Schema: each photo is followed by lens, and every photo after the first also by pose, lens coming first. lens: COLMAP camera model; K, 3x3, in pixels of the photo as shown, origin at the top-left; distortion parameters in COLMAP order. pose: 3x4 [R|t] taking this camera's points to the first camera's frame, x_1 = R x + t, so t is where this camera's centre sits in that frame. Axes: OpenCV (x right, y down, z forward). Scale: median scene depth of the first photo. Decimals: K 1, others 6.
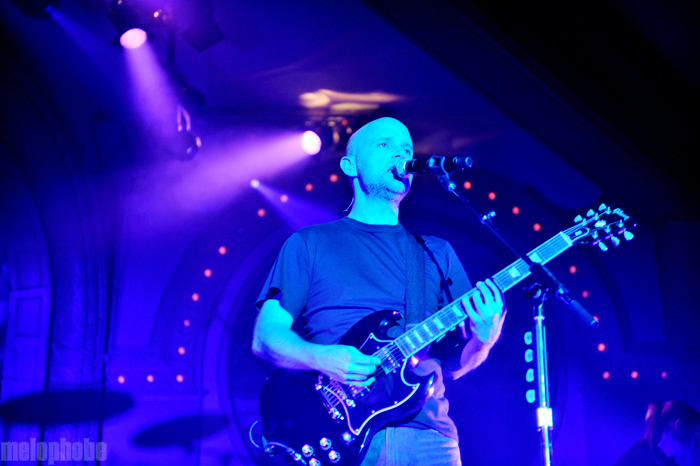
lens RADIAL K [[1345.7, 0, 350.8], [0, 1345.7, 209.5], [0, 0, 1]] dist [0.098853, 0.000000]
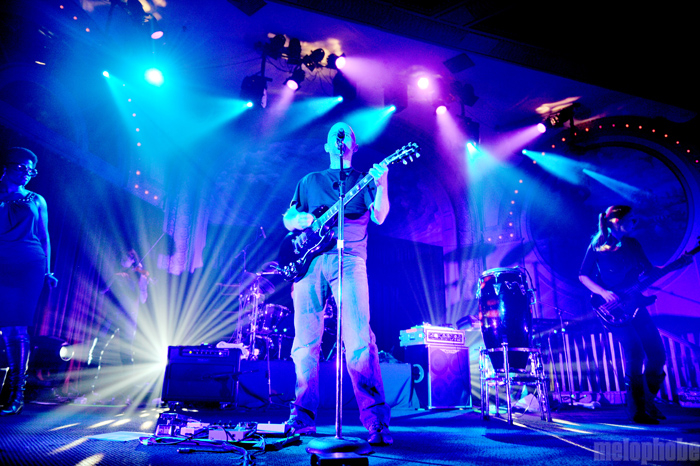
lens RADIAL K [[486.1, 0, 349.5], [0, 486.1, 230.3], [0, 0, 1]] dist [-0.038401, -0.006671]
pose [[0.789694, -0.176190, -0.587656, 0.165506], [0.228909, 0.973320, 0.015790, 0.033046], [0.569195, -0.146989, 0.808957, 0.103358]]
